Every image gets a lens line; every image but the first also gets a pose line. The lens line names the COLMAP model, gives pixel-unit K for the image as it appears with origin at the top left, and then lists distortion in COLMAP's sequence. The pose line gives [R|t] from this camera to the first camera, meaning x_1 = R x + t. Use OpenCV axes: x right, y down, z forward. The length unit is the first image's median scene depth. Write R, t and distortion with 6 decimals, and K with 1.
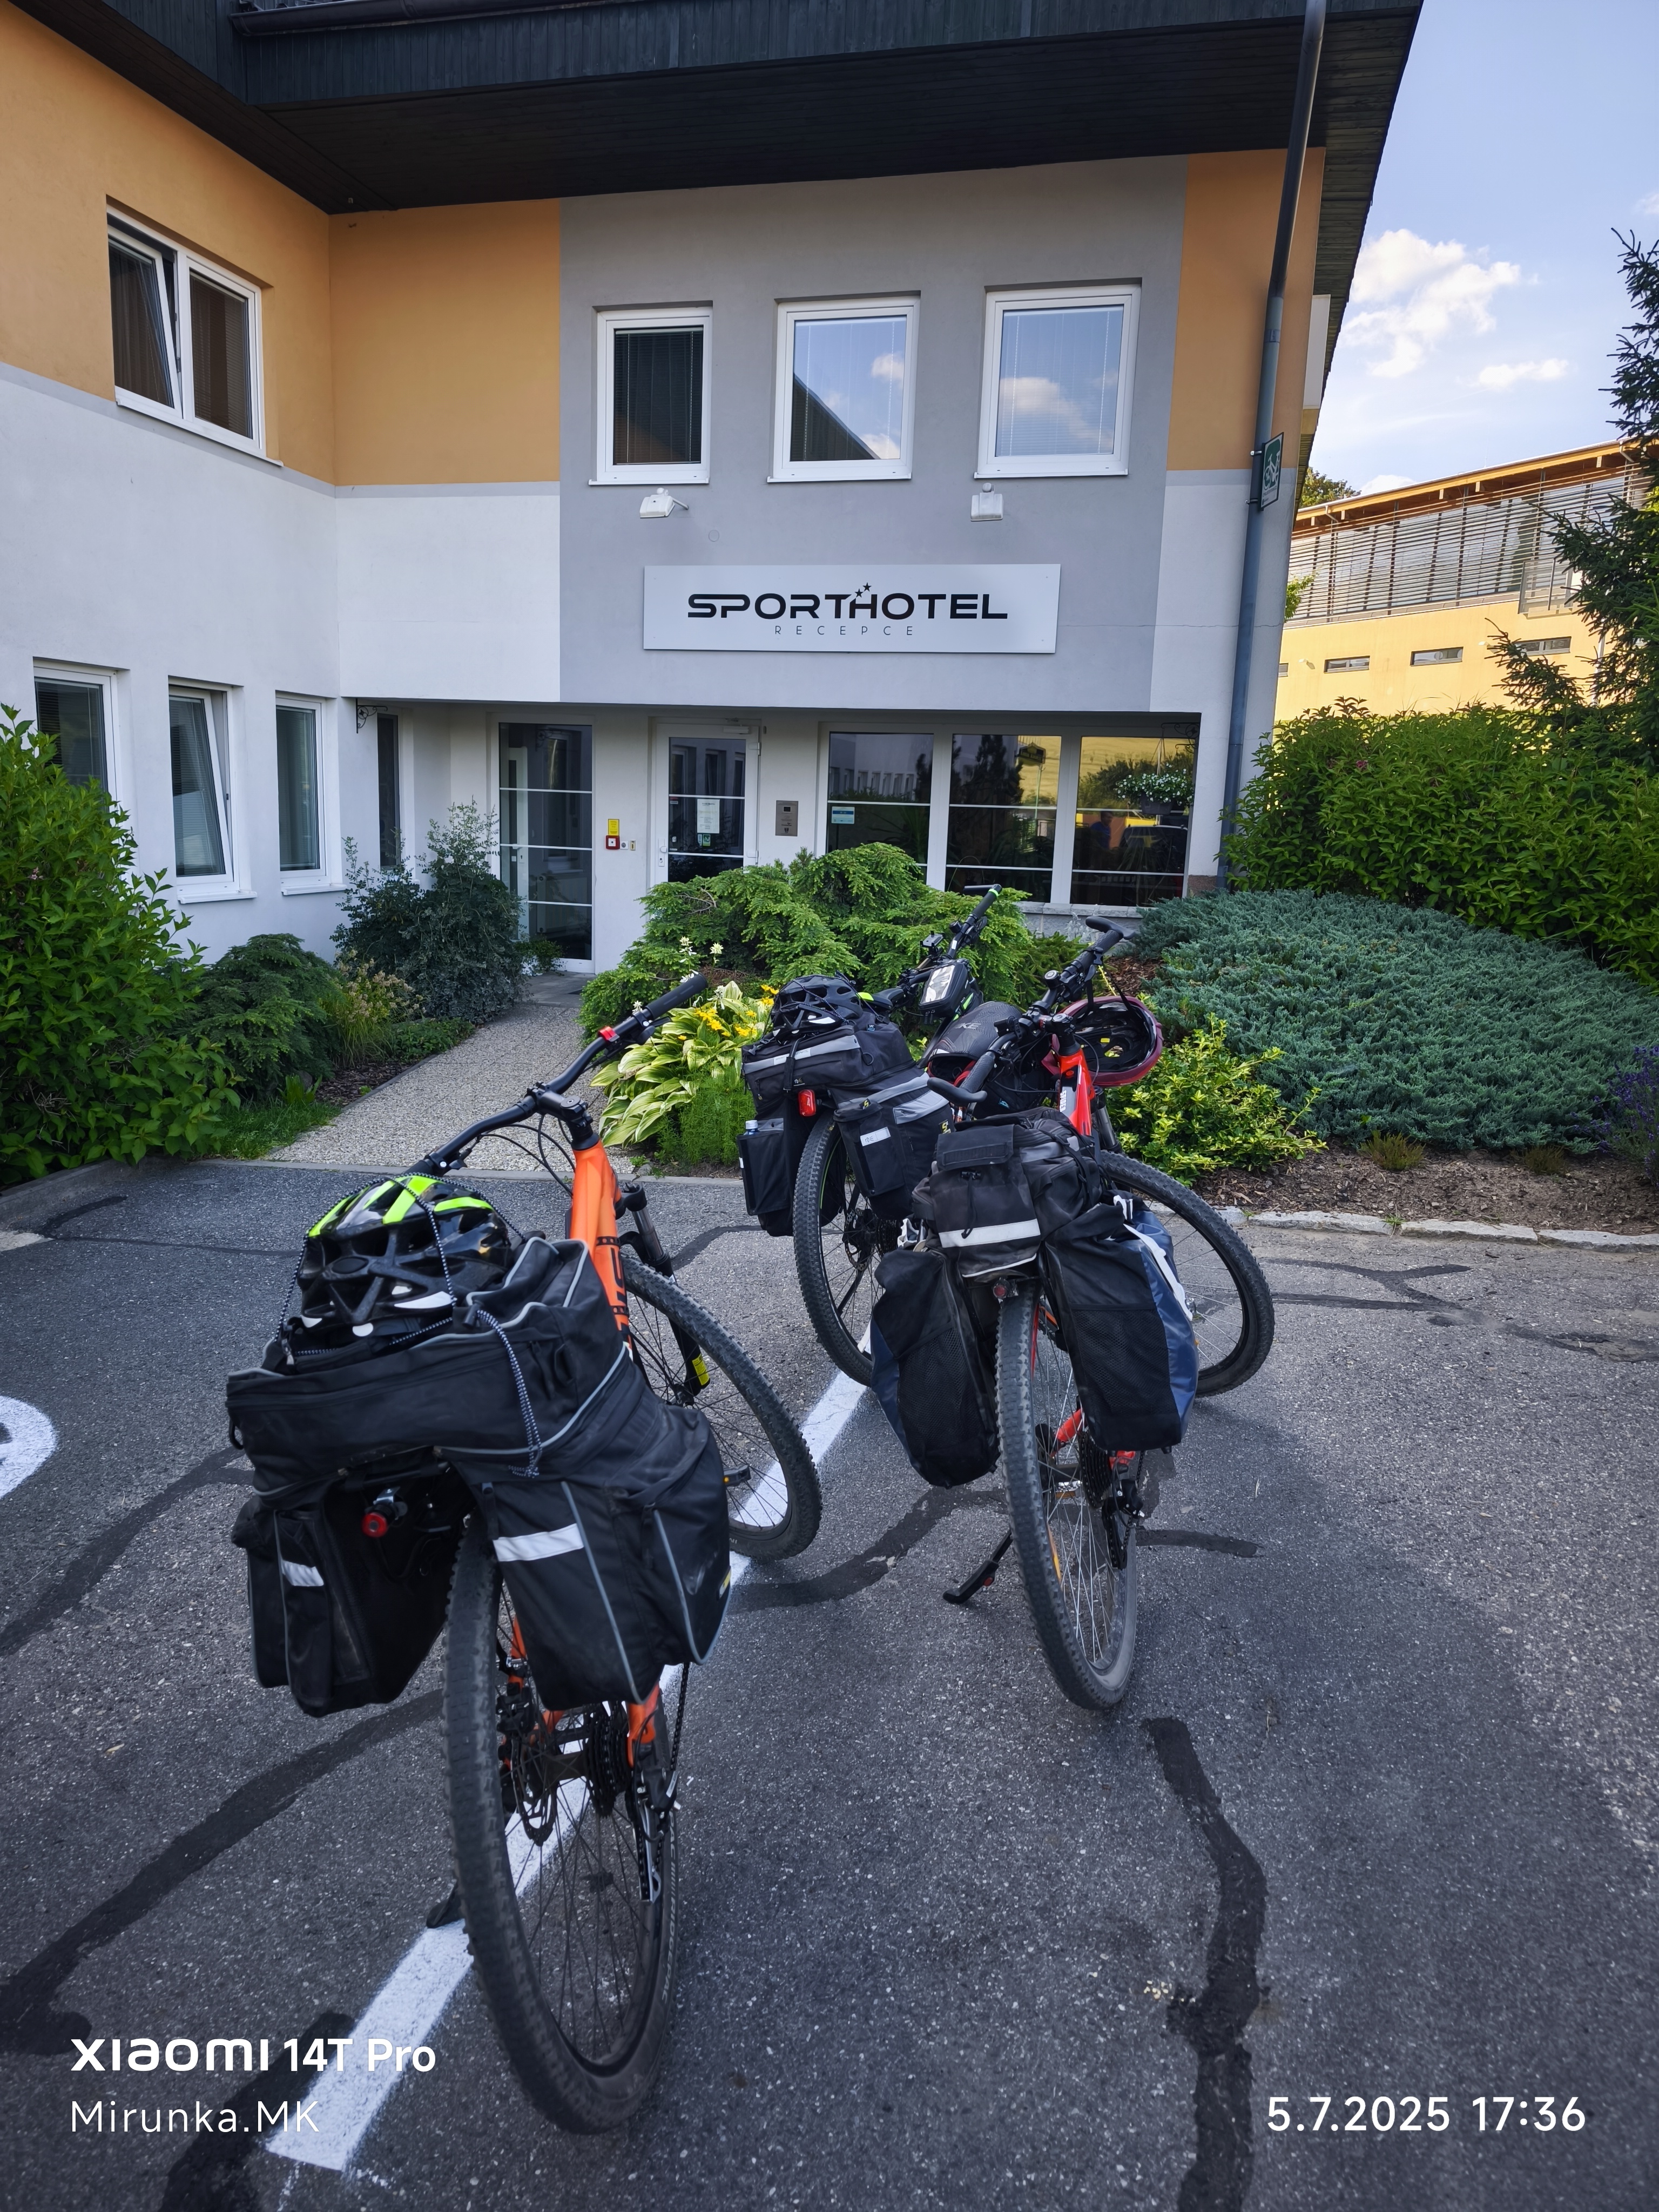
lens RADIAL K [[1563.4, 0, 829.5], [0, 1563.4, 1106.0], [0, 0, 1]] dist [-0.002154, 0.001093]
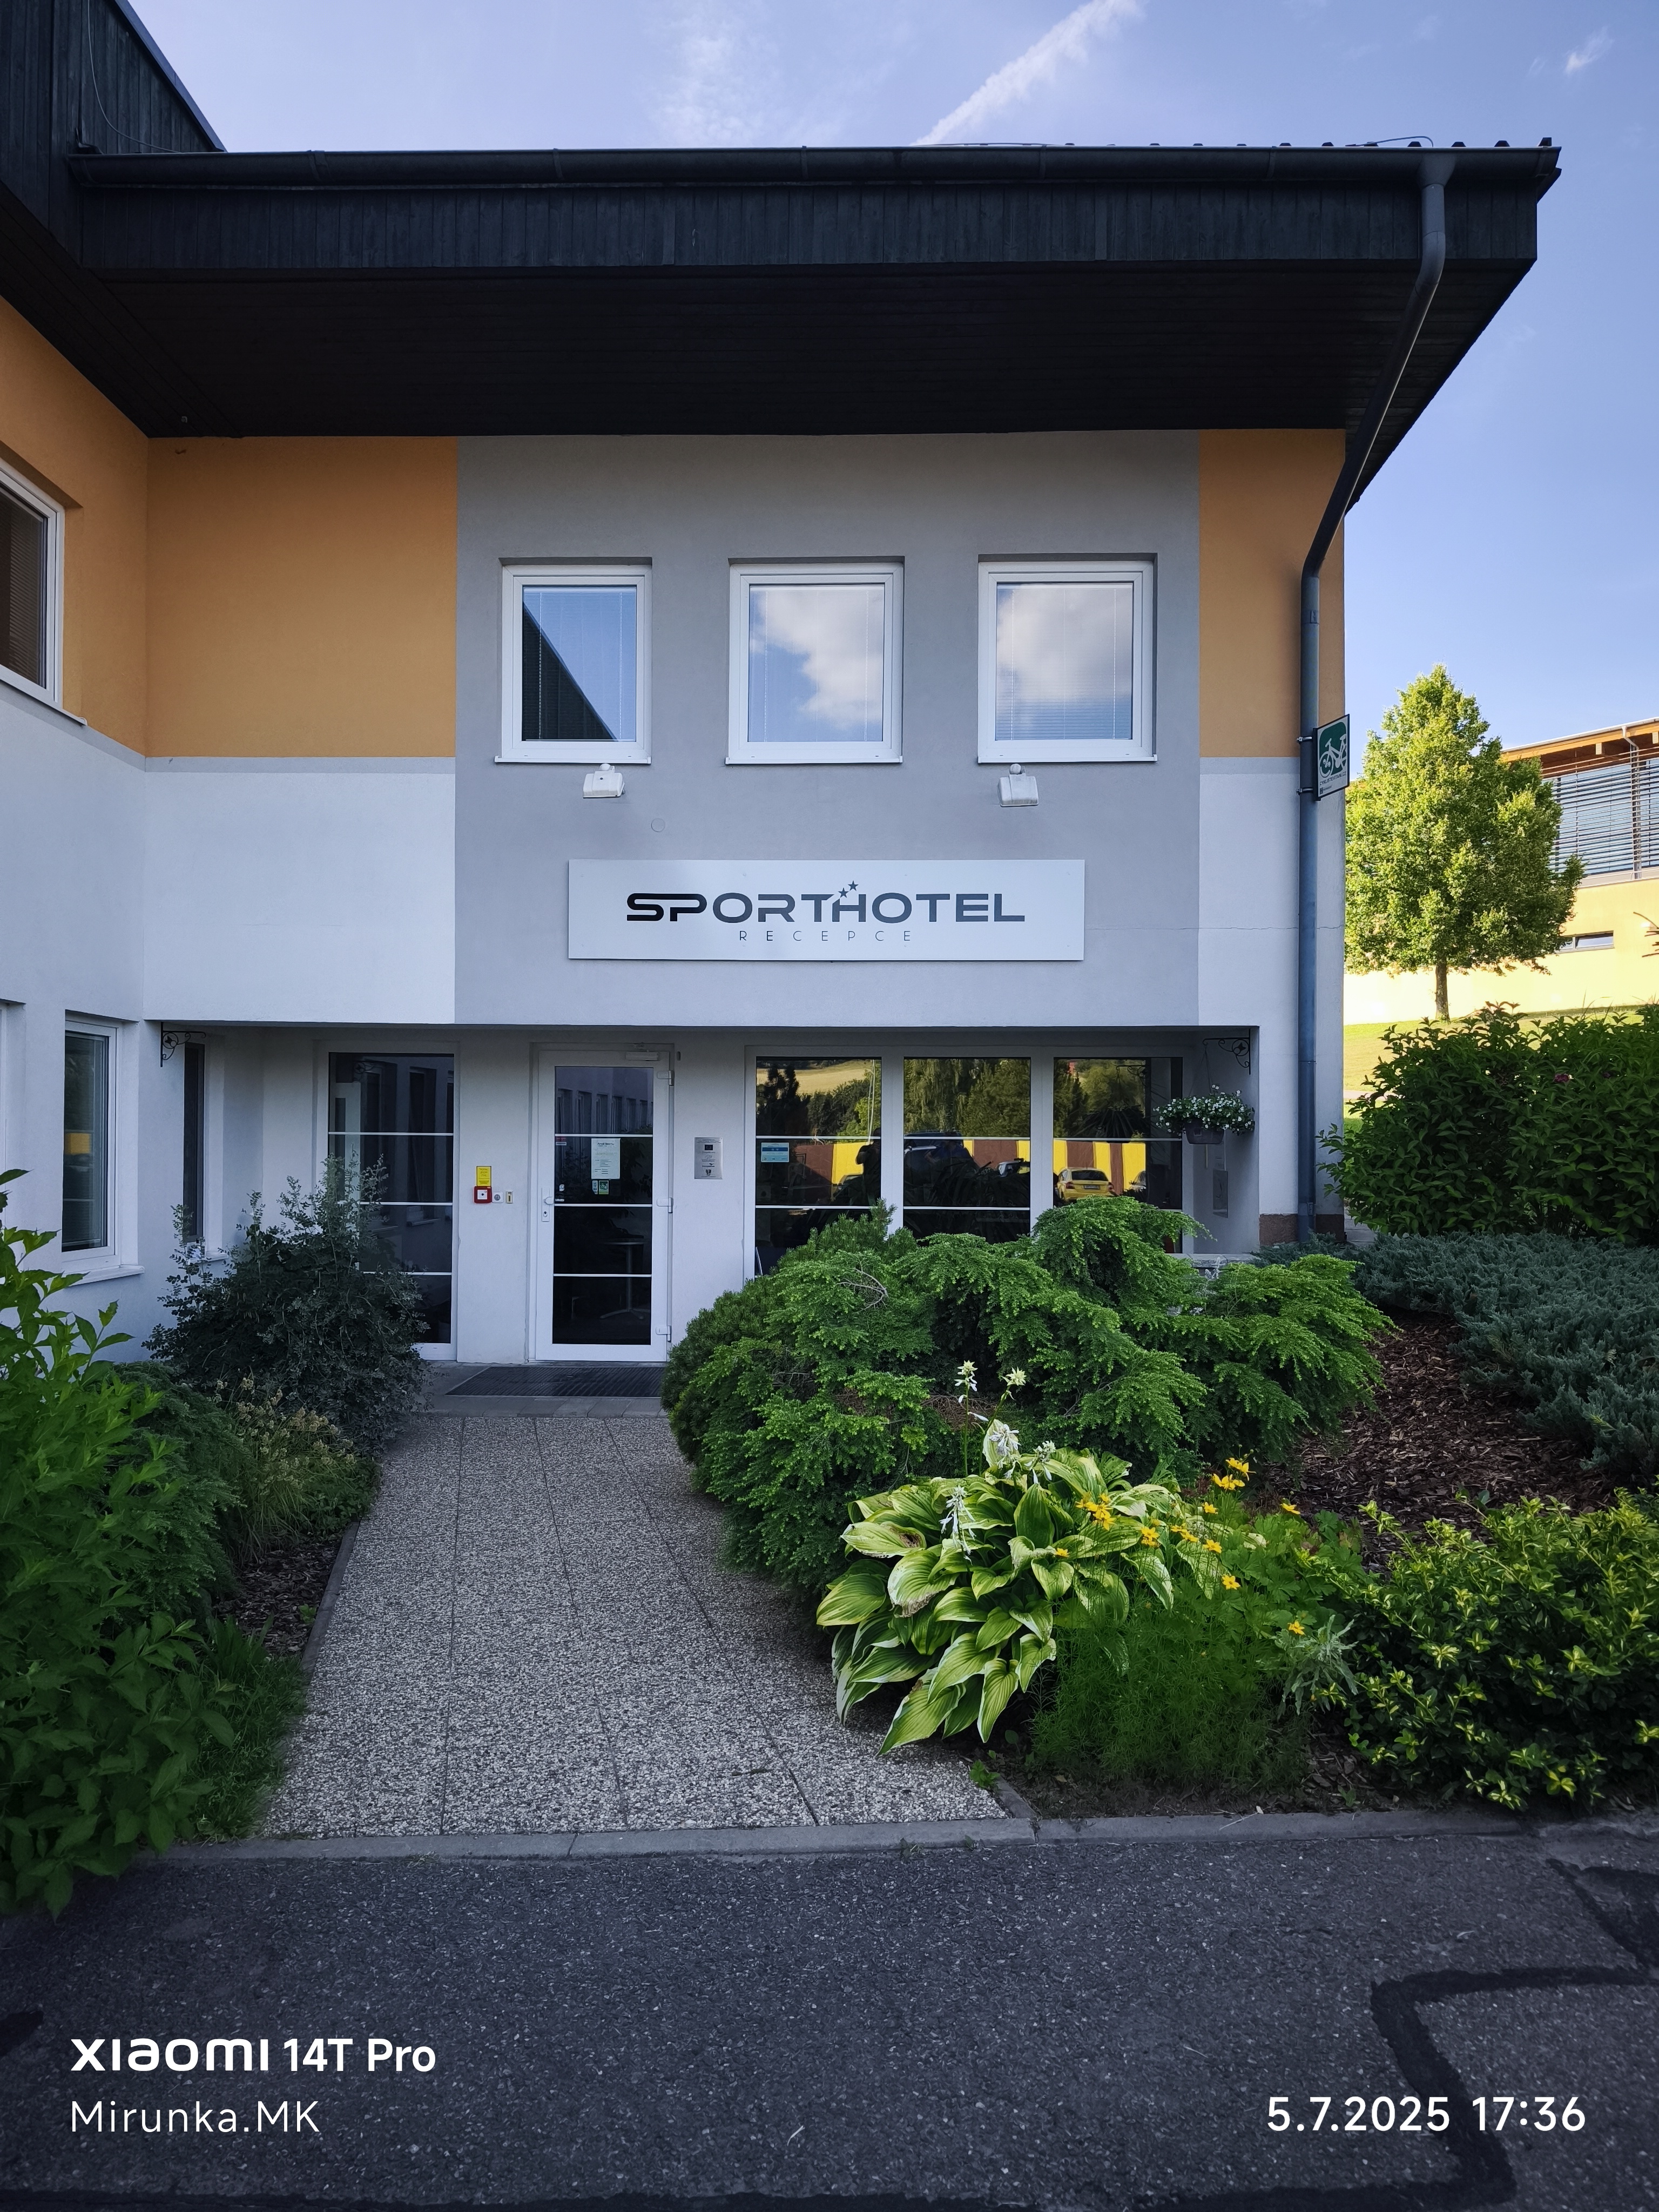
lens RADIAL K [[1525.7, 0, 829.5], [0, 1525.7, 1106.0], [0, 0, 1]] dist [0.120381, -0.156106]
pose [[0.973816, -0.022942, 0.226176, -0.176261], [0.068955, 0.977834, -0.197702, -0.055194], [-0.216627, 0.208121, 0.953813, 0.244609]]
